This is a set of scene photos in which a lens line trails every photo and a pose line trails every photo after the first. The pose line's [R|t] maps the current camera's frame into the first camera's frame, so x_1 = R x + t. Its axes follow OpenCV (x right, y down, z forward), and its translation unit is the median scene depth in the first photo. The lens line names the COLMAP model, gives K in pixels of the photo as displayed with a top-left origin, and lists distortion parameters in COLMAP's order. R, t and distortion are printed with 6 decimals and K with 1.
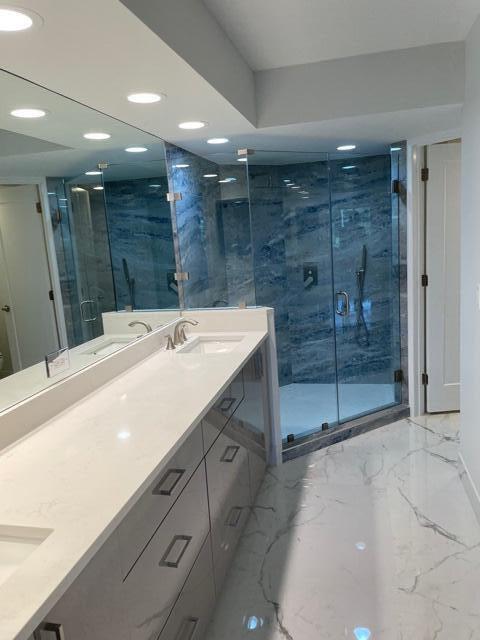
lens RADIAL K [[487.1, 0, 238.5], [0, 487.1, 317.5], [0, 0, 1]] dist [0.072048, -0.085627]
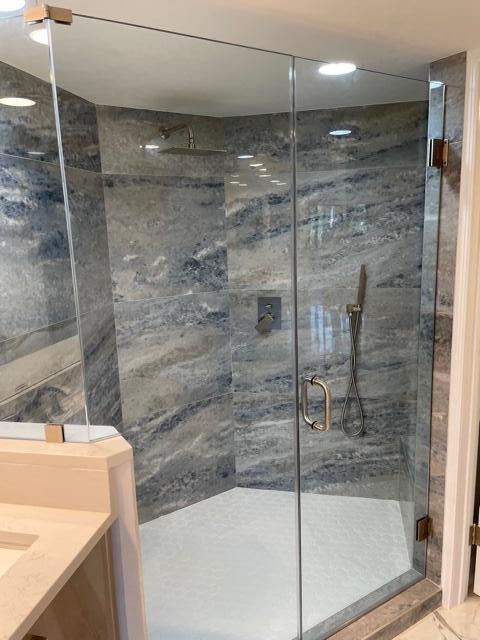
lens RADIAL K [[487.1, 0, 239.3], [0, 487.1, 319.1], [0, 0, 1]] dist [0.072048, -0.085627]
pose [[0.999149, 0.031434, 0.026691, 0.100175], [-0.031800, 0.999404, 0.013397, -0.088076], [-0.026254, -0.014234, 0.999554, 0.434767]]
